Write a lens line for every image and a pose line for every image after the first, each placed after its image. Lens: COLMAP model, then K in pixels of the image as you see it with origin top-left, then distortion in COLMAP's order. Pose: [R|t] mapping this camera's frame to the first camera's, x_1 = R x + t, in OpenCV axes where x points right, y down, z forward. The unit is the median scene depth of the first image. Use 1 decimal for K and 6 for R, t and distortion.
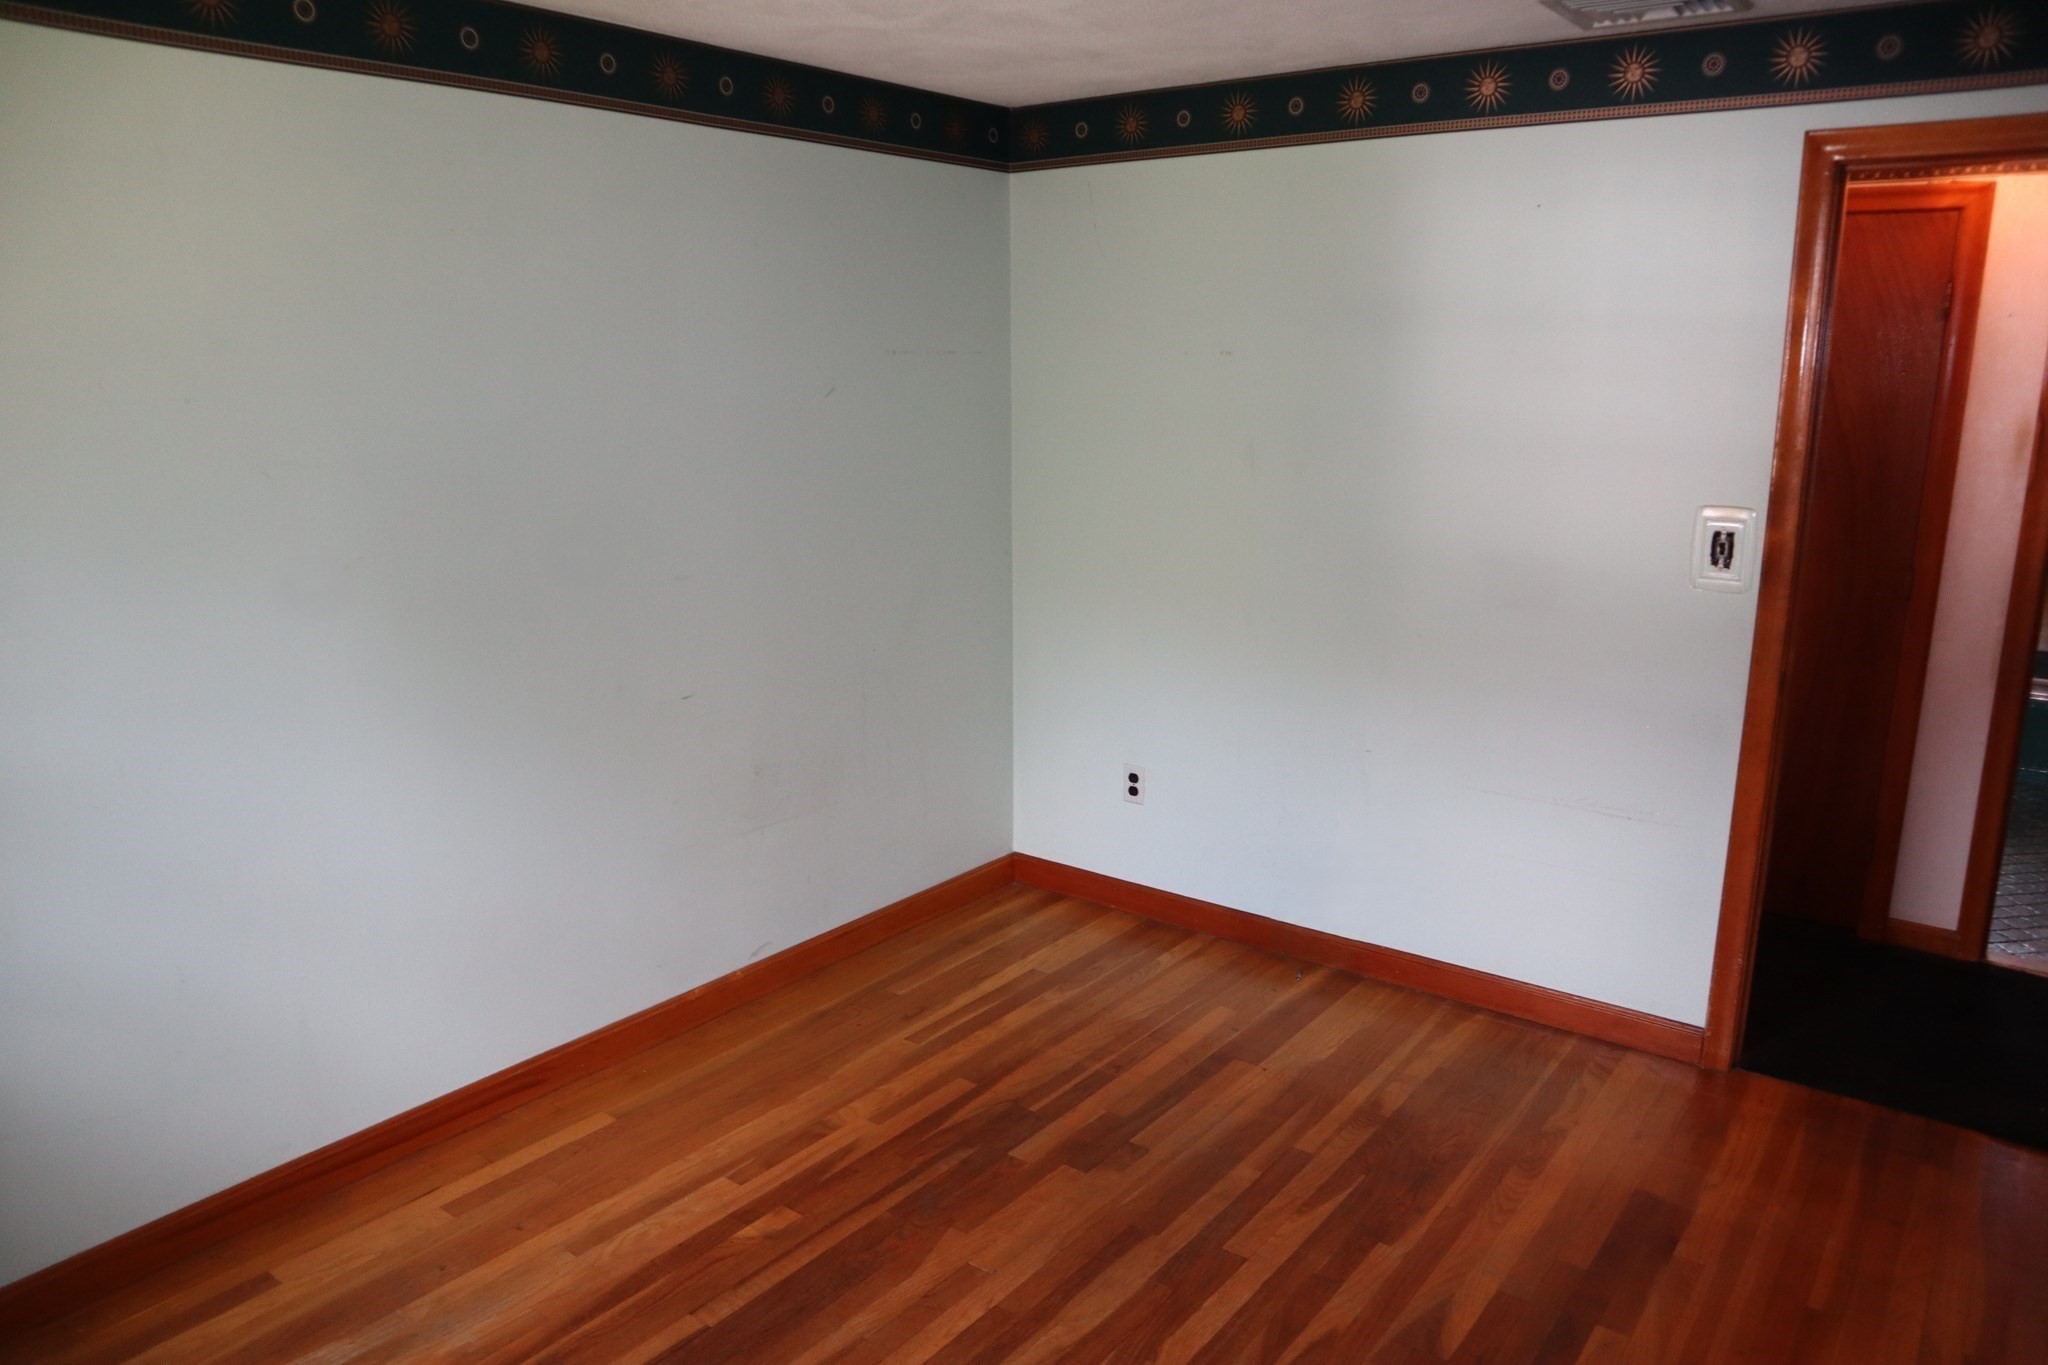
lens RADIAL K [[1417.5, 0, 1026.4], [0, 1417.5, 695.9], [0, 0, 1]] dist [-0.142286, 0.126122]
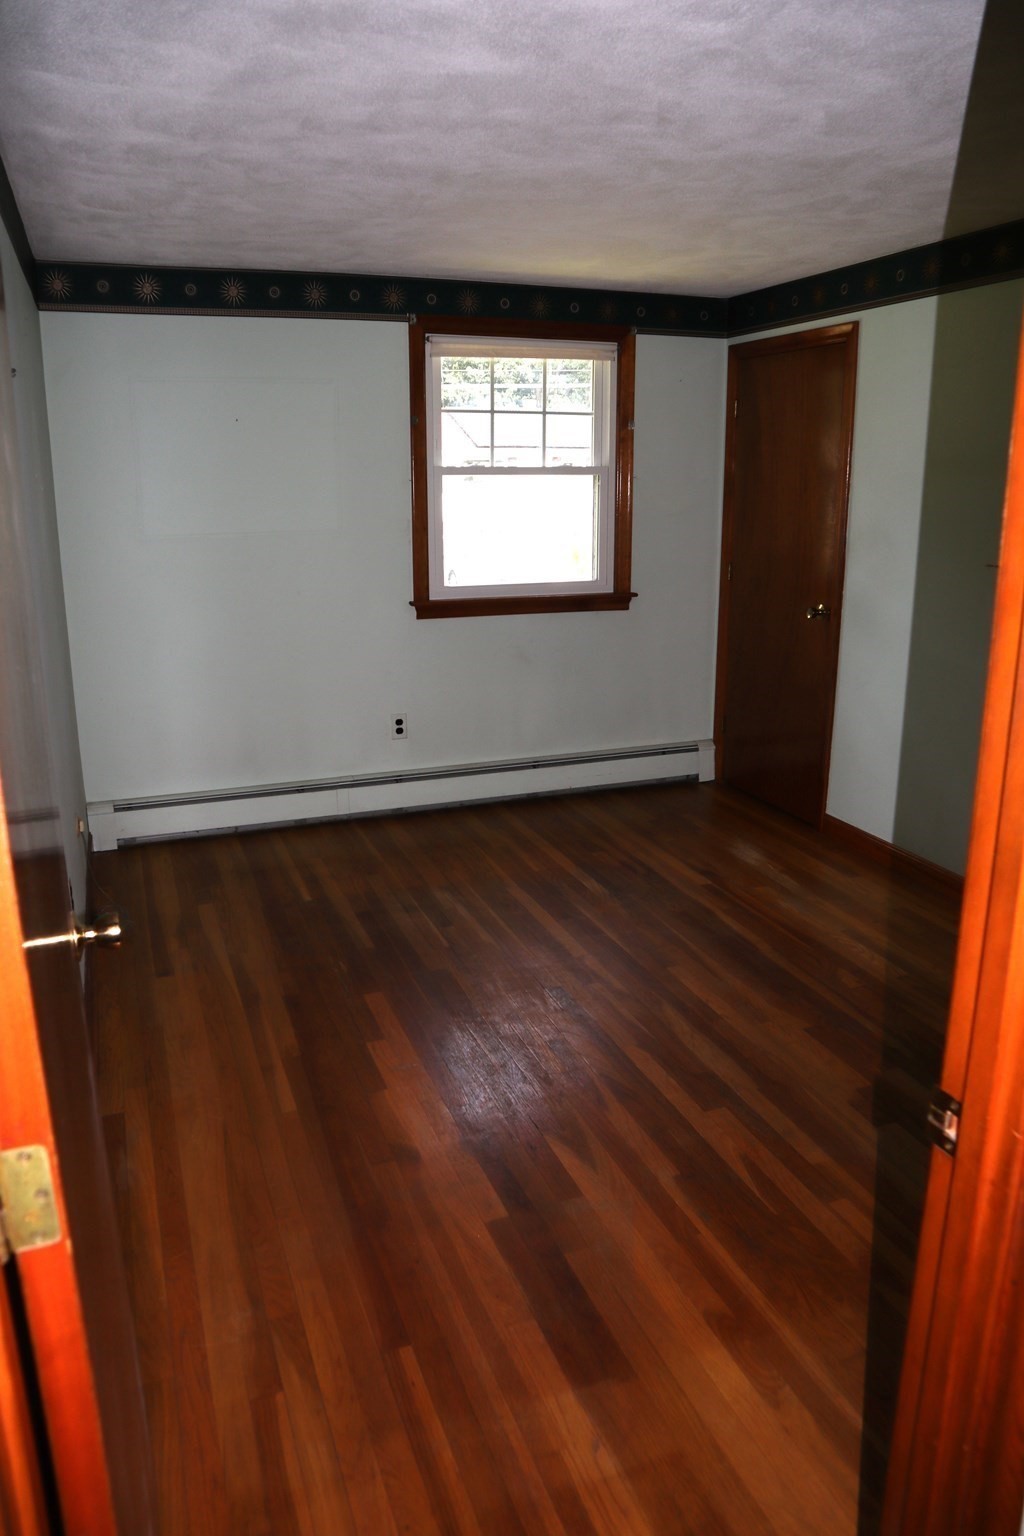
lens RADIAL K [[1063.2, 0, 512.0], [0, 1063.2, 768.0], [0, 0, 1]] dist [-0.142286, 0.126122]
pose [[-0.529097, 0.225545, -0.818038, 0.996365], [-0.191323, 0.907498, 0.373956, -0.229907], [0.826712, 0.354369, -0.437002, 1.161876]]
